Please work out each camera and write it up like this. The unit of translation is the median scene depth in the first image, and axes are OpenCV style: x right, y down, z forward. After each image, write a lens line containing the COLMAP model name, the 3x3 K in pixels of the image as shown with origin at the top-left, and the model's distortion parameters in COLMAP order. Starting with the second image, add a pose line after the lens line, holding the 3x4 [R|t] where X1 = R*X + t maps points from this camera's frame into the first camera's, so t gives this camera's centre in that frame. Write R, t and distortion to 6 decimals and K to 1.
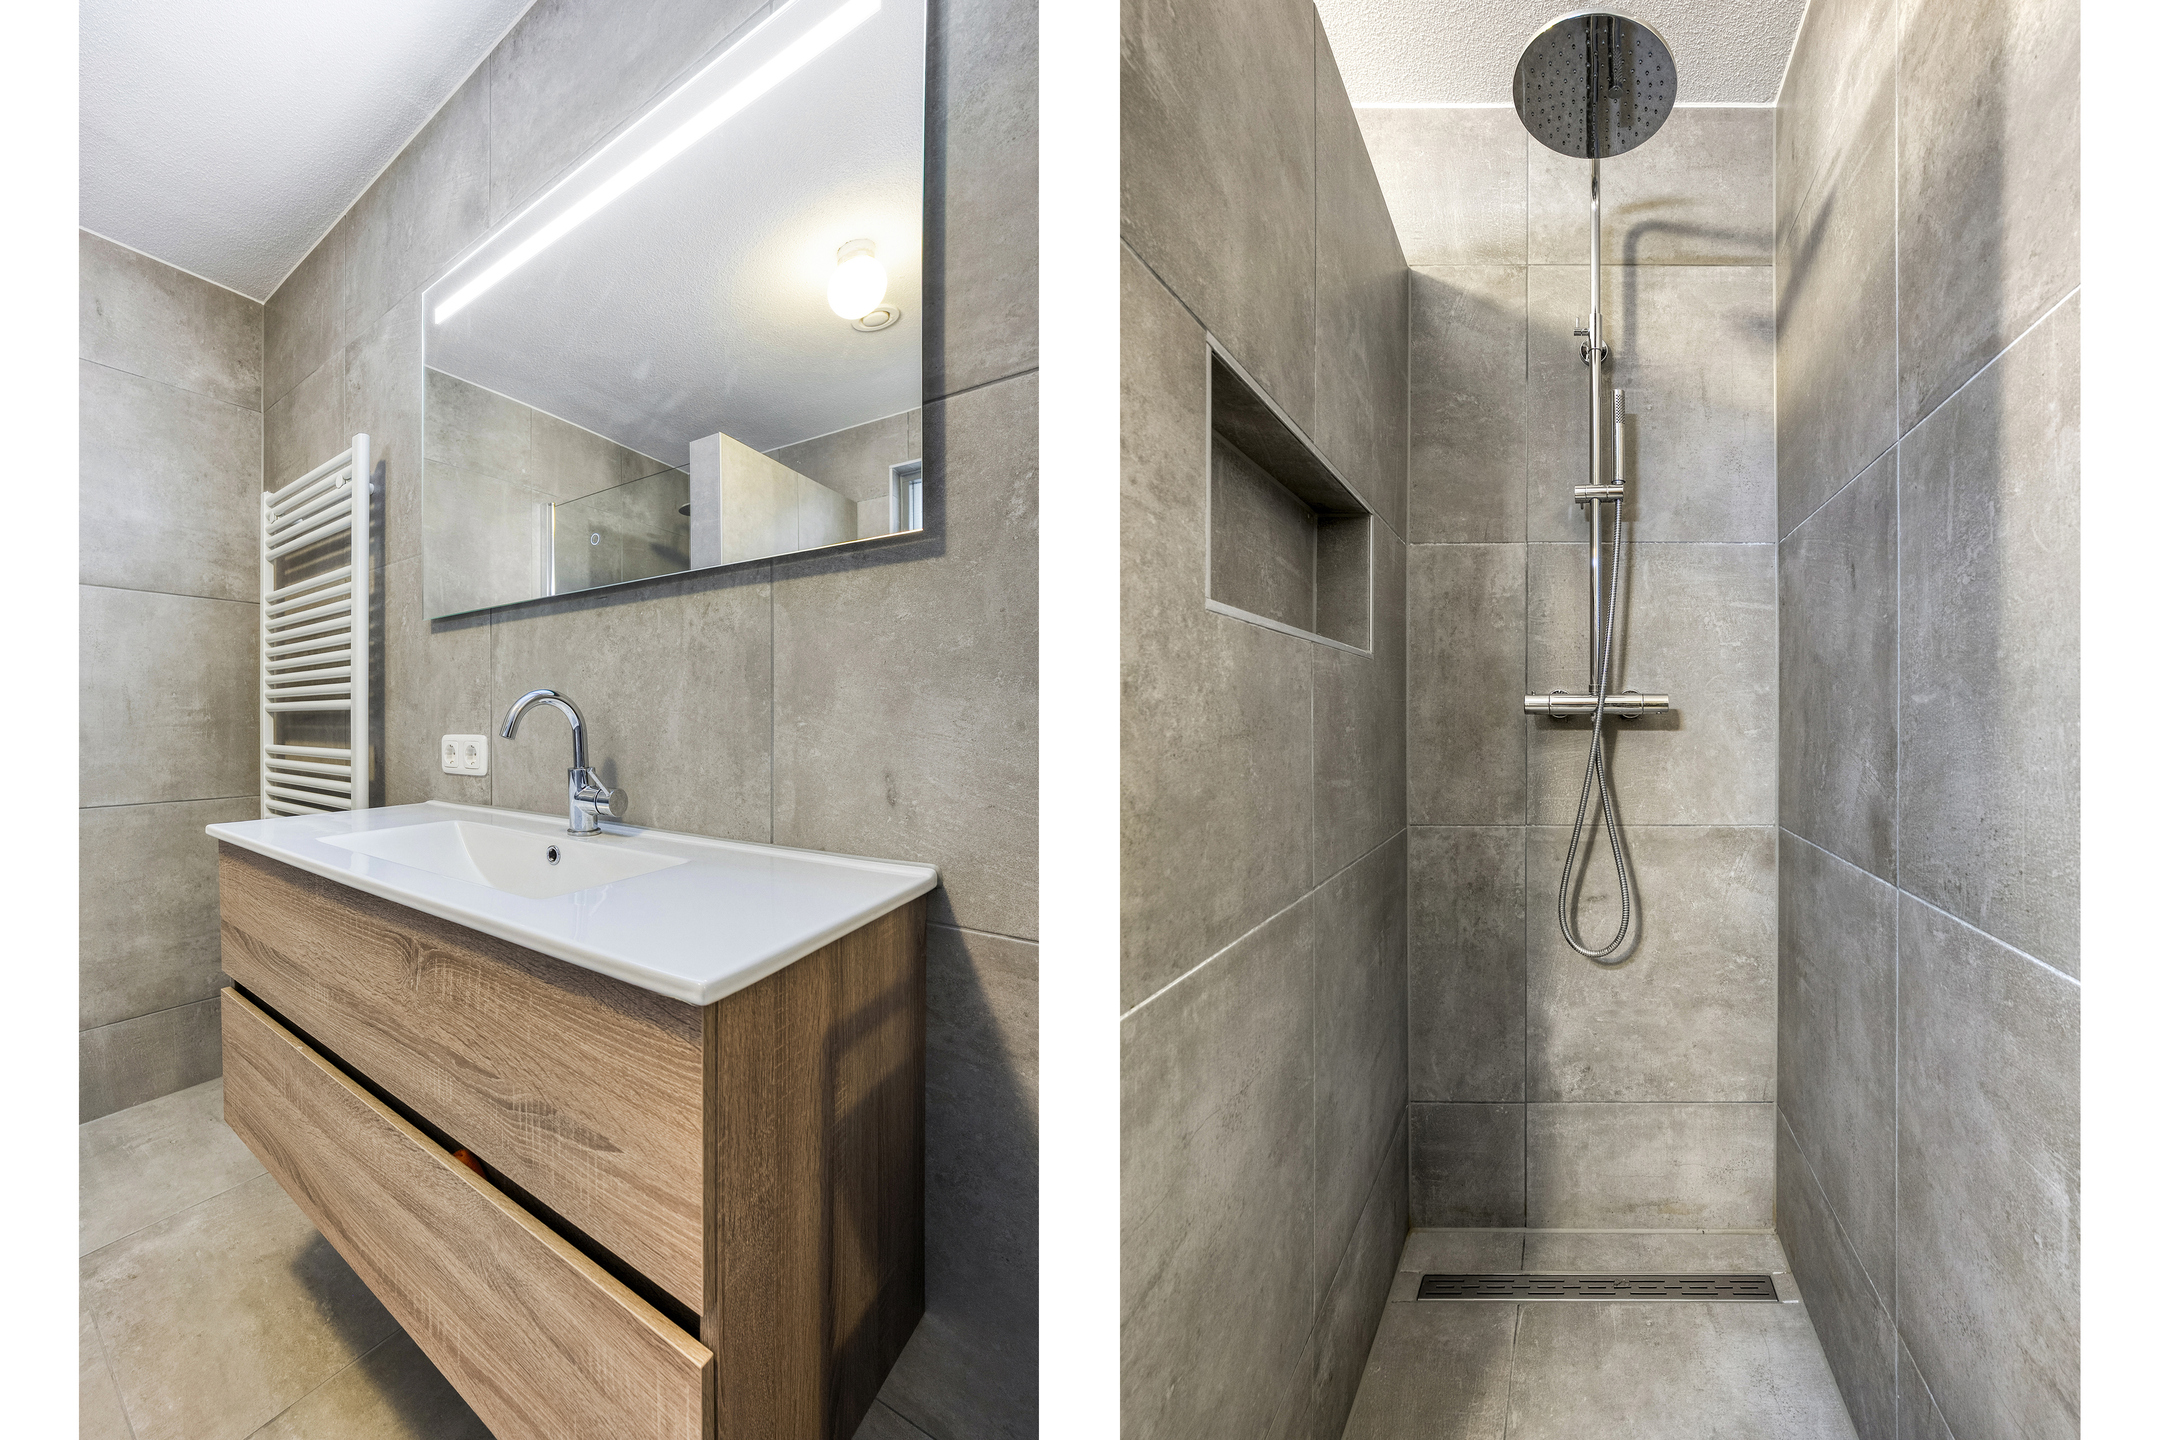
lens RADIAL K [[771.6, 0, 1080.1], [0, 771.6, 749.5], [0, 0, 1]] dist [-0.042573, 0.005584]
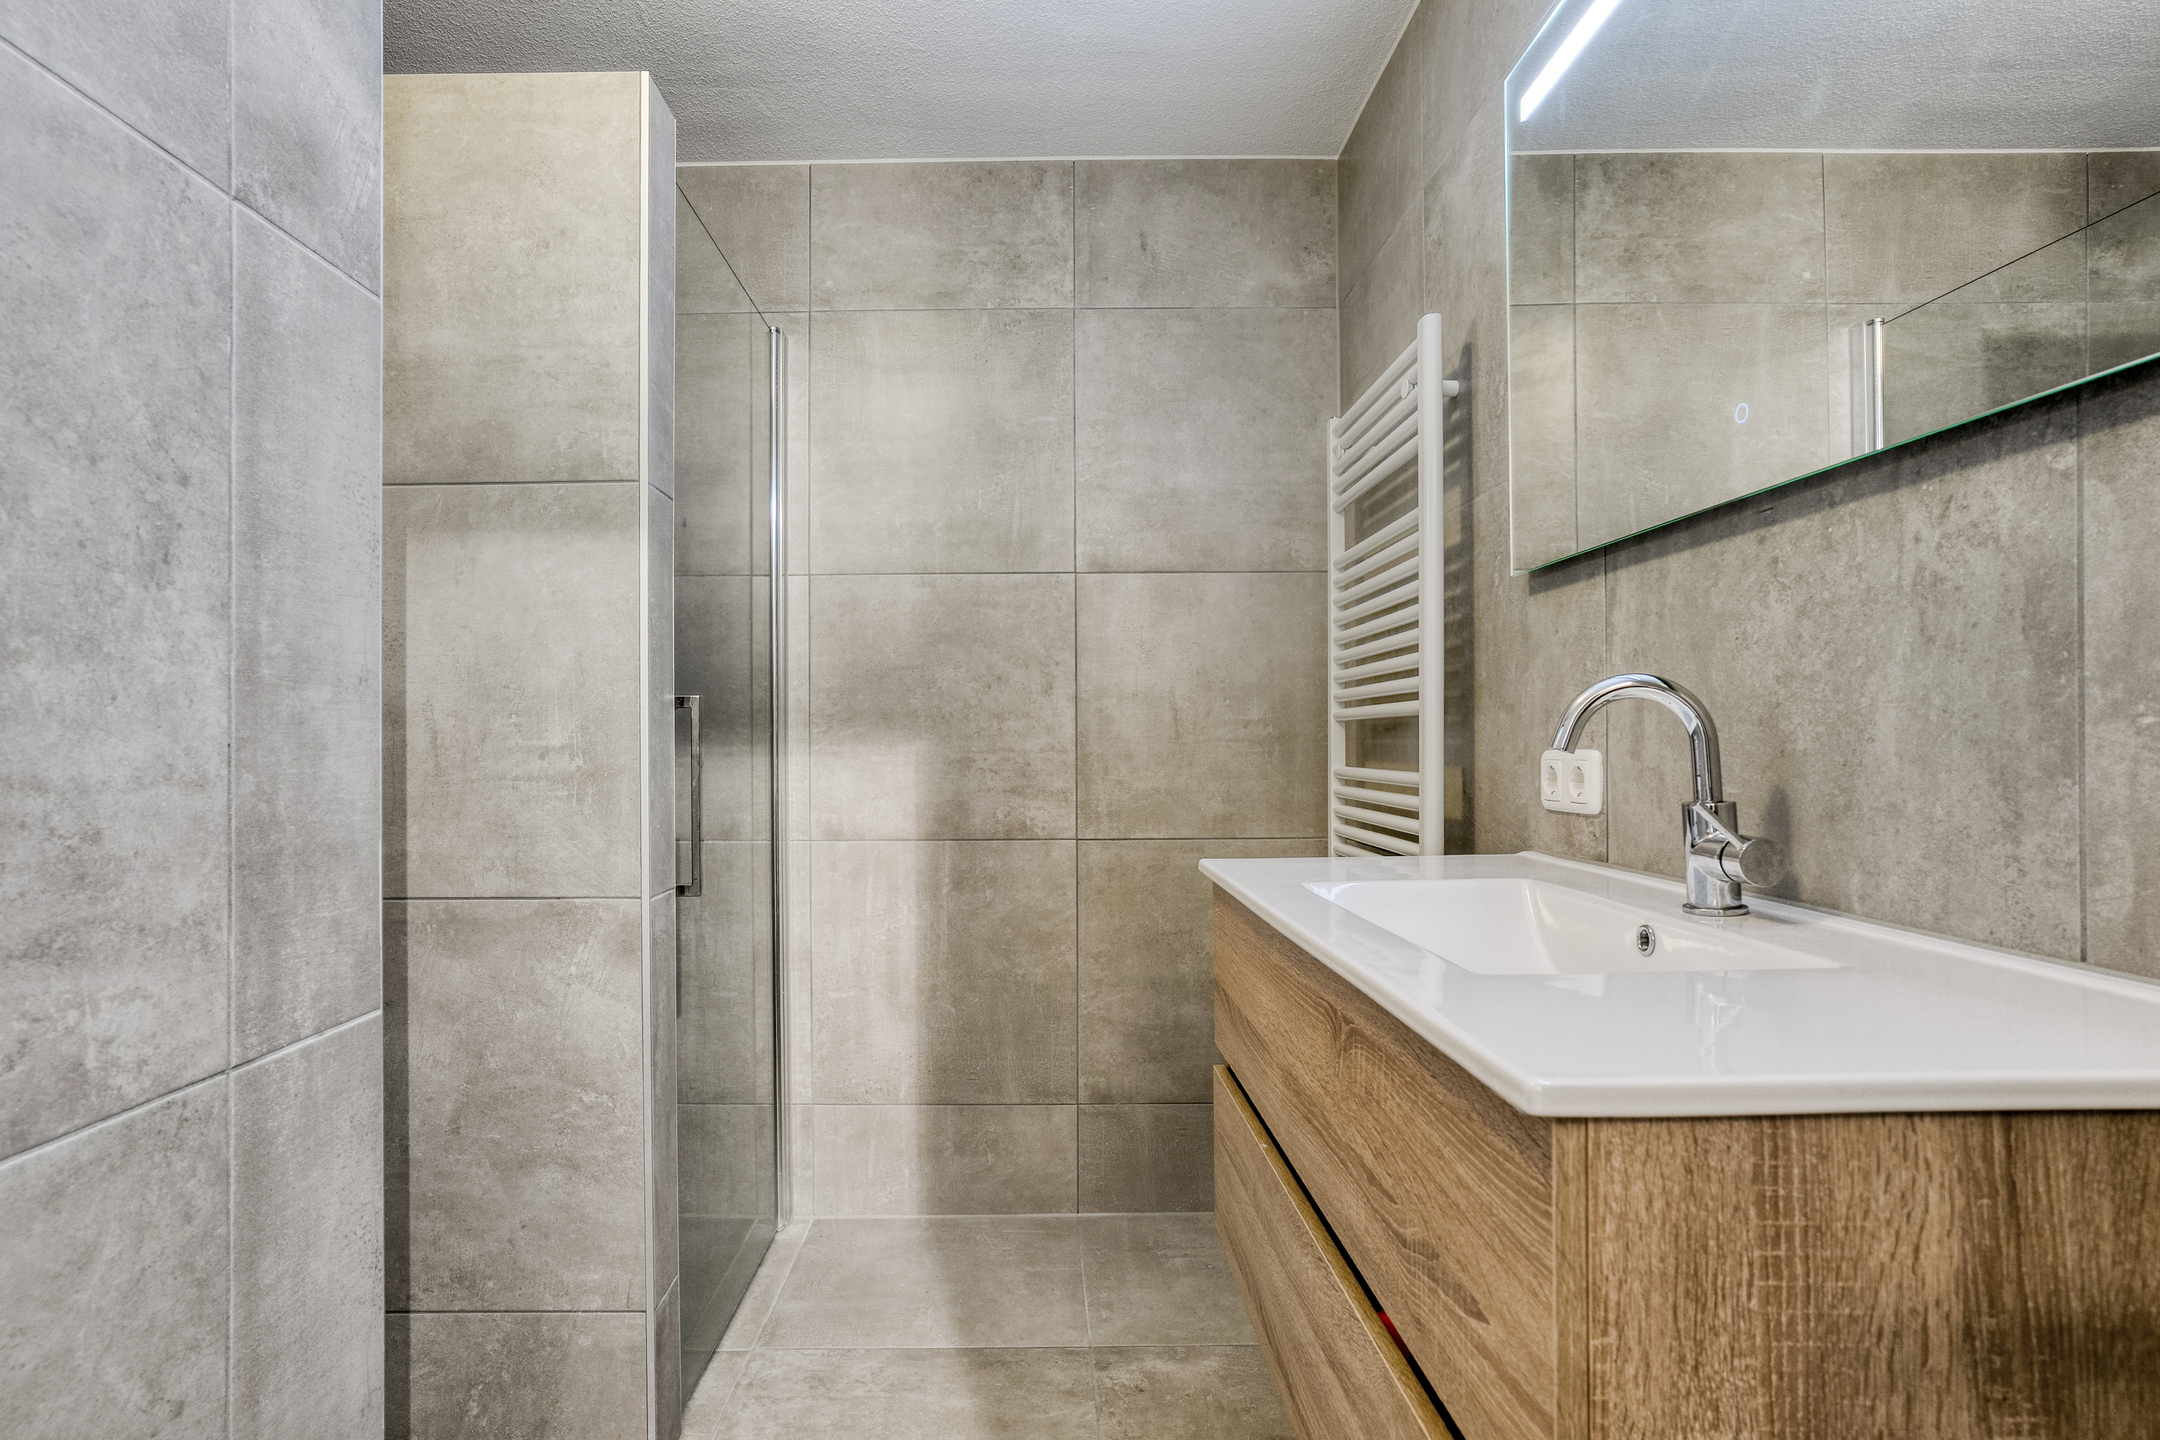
lens RADIAL K [[1055.5, 0, 1088.1], [0, 1055.5, 726.8], [0, 0, 1]] dist [-0.069258, 0.044997]
pose [[0.711145, -0.016287, -0.702856, -0.469590], [0.001738, 0.999769, -0.021409, -0.019955], [0.703043, 0.014003, 0.711010, 0.083426]]
